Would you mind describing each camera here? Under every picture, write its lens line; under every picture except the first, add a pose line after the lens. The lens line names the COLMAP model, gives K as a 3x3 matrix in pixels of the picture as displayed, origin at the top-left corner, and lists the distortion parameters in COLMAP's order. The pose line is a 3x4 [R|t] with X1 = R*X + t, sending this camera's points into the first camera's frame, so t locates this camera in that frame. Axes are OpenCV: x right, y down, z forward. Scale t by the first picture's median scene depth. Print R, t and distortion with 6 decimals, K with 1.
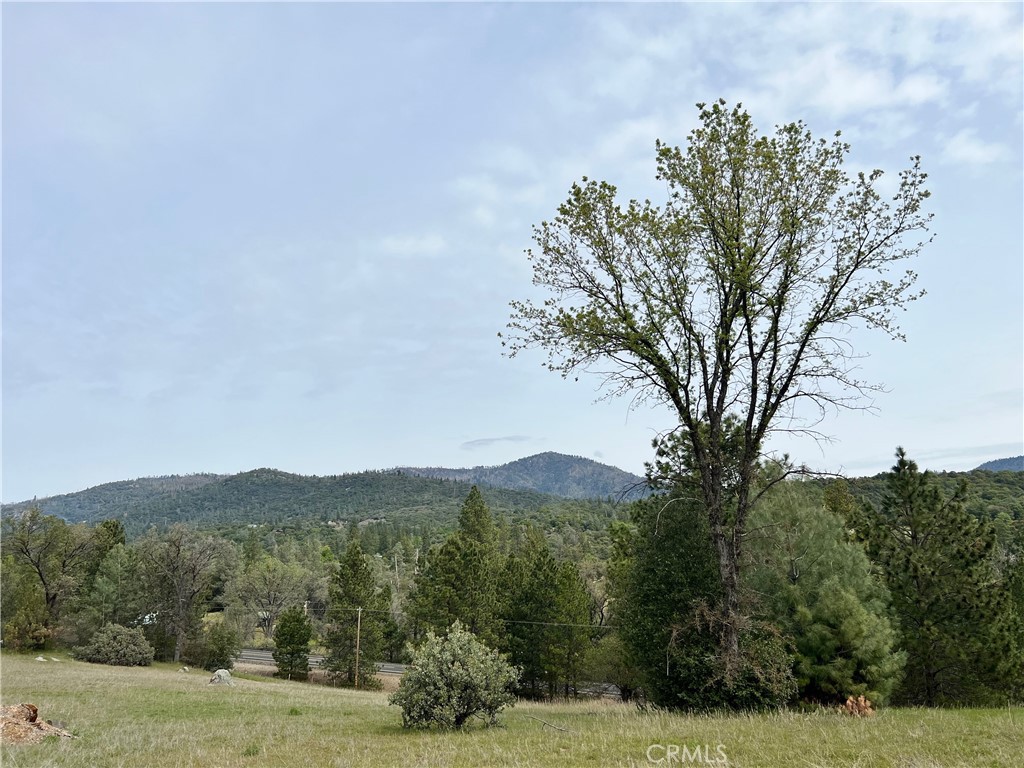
lens RADIAL K [[783.7, 0, 516.2], [0, 783.7, 387.4], [0, 0, 1]] dist [0.010911, -0.006425]
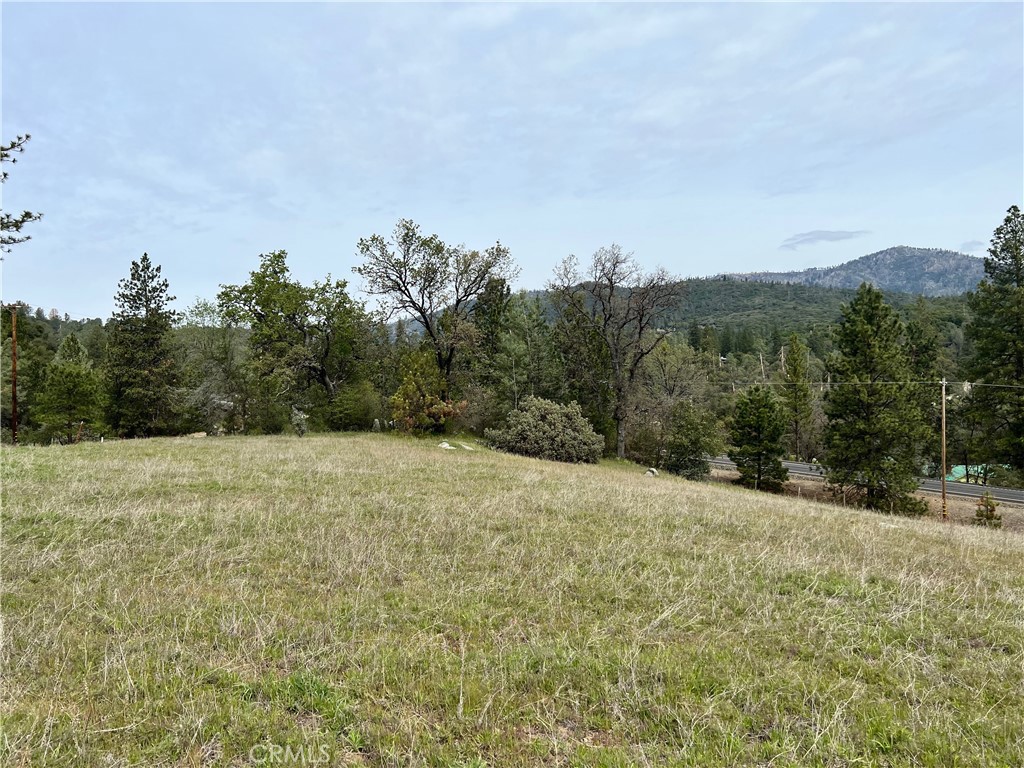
lens RADIAL K [[783.7, 0, 510.8], [0, 783.7, 379.1], [0, 0, 1]] dist [0.010911, -0.006425]
pose [[0.918939, 0.001491, -0.394397, -0.217734], [0.088015, 0.973999, 0.208757, 0.117306], [0.384454, -0.226548, 0.894914, 0.330333]]
